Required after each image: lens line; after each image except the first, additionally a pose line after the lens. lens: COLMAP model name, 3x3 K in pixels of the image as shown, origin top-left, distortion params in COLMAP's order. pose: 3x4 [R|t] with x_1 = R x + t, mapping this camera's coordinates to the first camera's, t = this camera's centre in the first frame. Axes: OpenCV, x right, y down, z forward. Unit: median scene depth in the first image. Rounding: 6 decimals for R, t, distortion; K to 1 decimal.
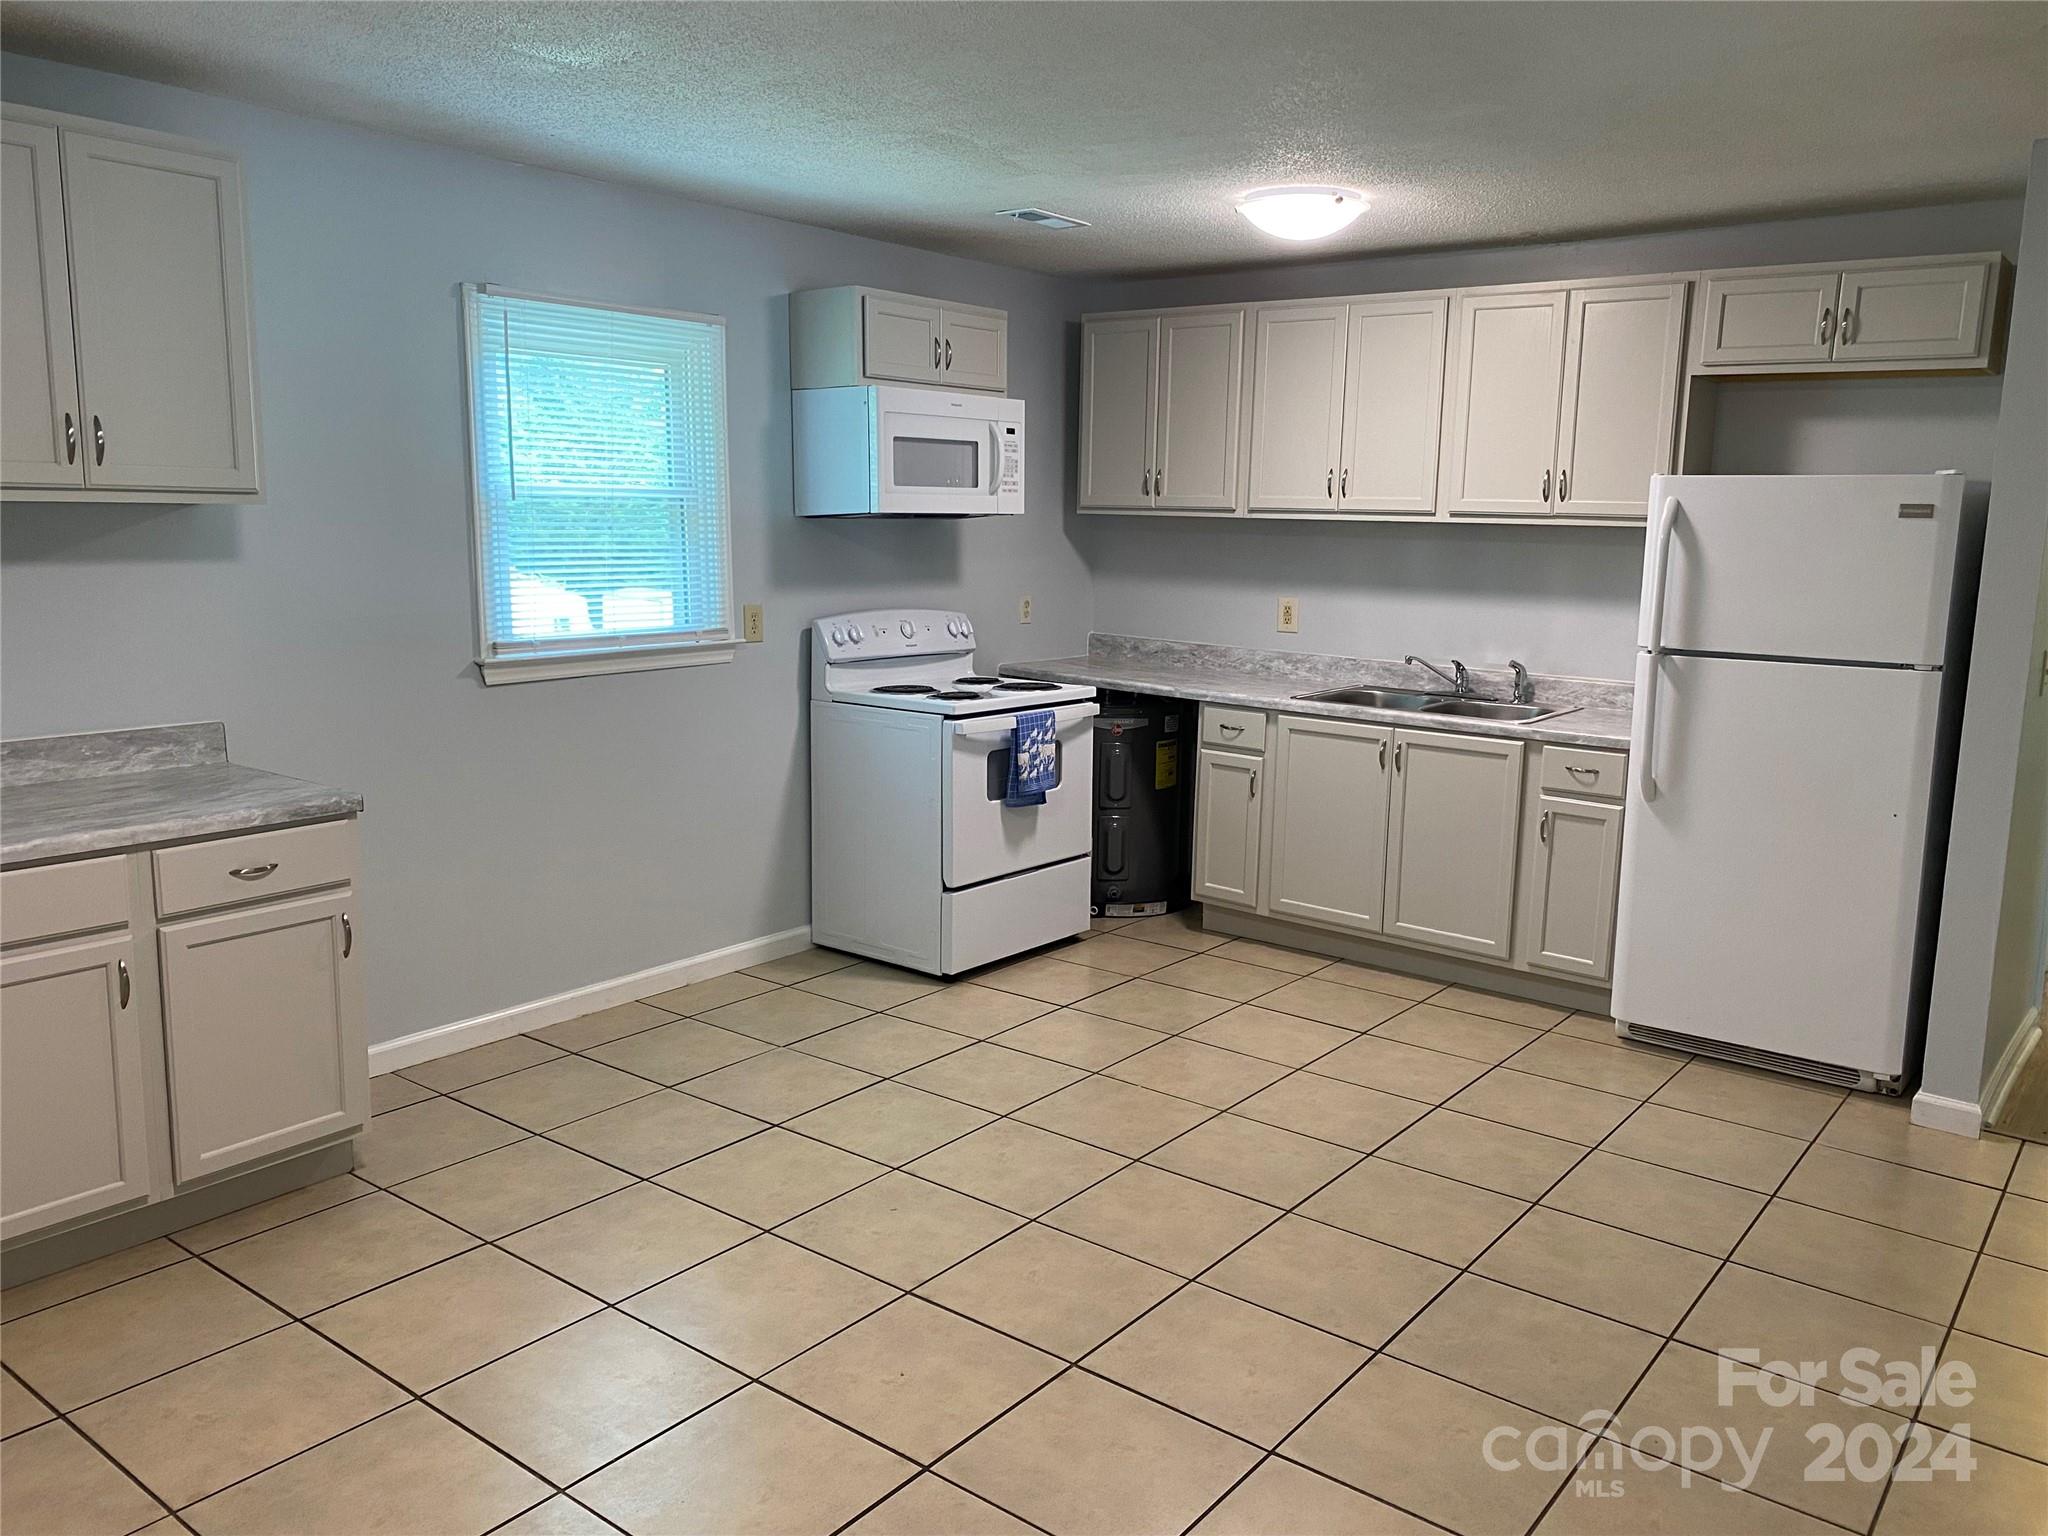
lens RADIAL K [[1557.3, 0, 1034.4], [0, 1557.3, 759.3], [0, 0, 1]] dist [0.051028, -0.053974]
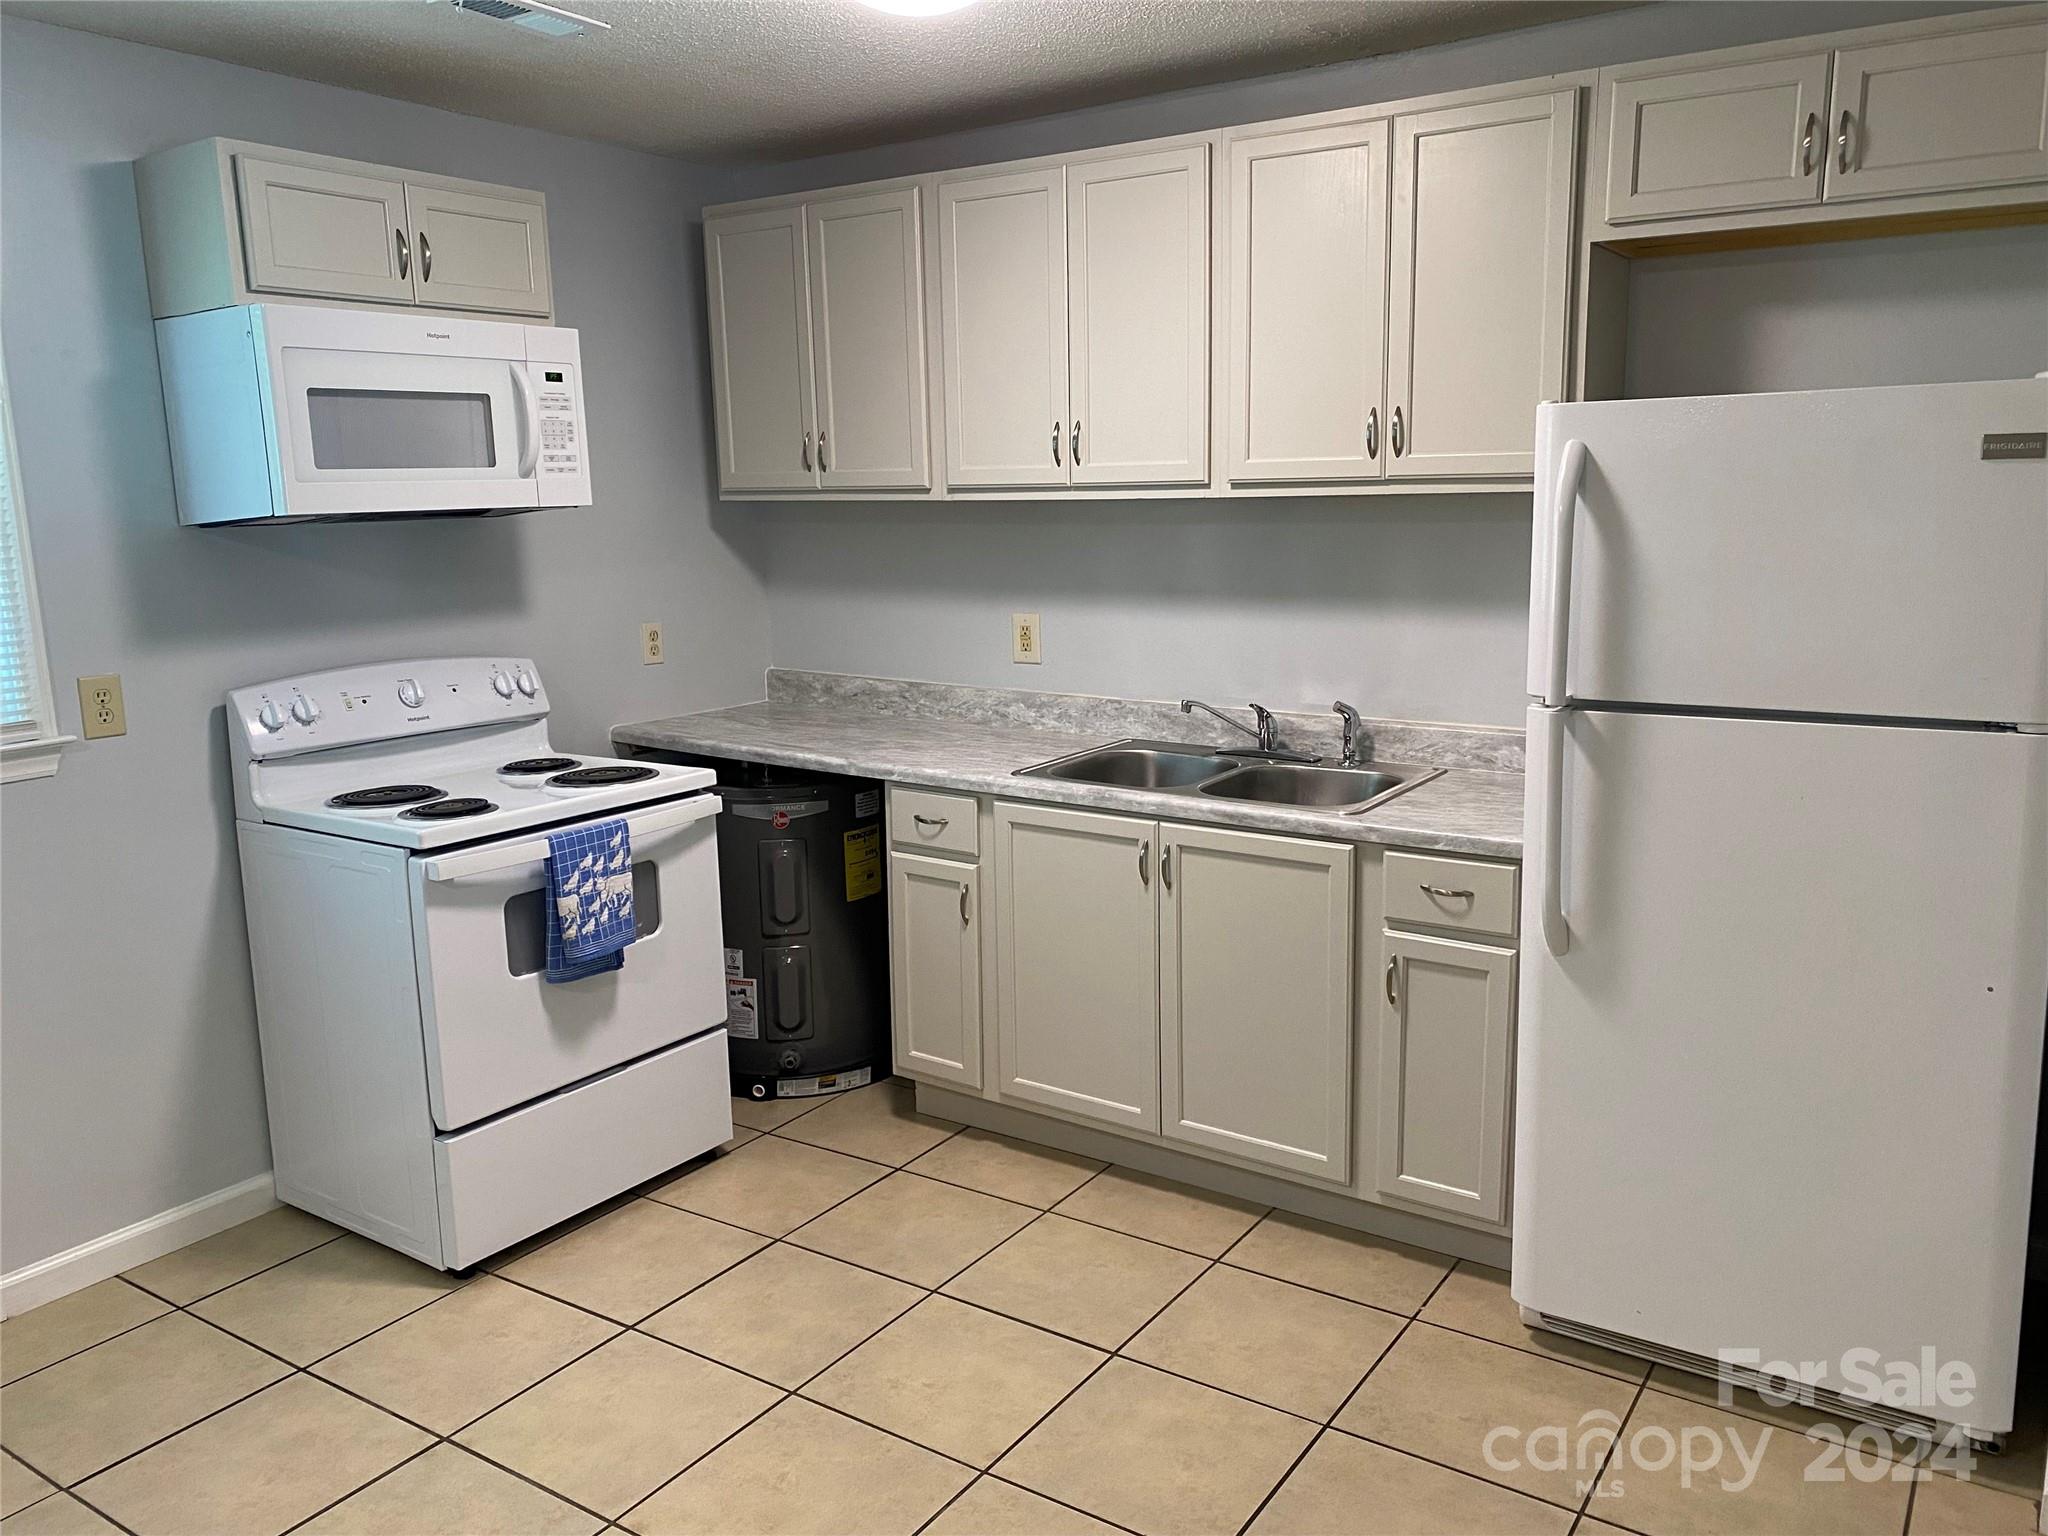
lens RADIAL K [[1557.3, 0, 1025.6], [0, 1557.3, 757.0], [0, 0, 1]] dist [0.051028, -0.053974]
pose [[0.996934, -0.050440, 0.059821, 0.141808], [0.049770, 0.998681, 0.012628, -0.058436], [-0.060379, -0.009612, 0.998129, 0.374081]]
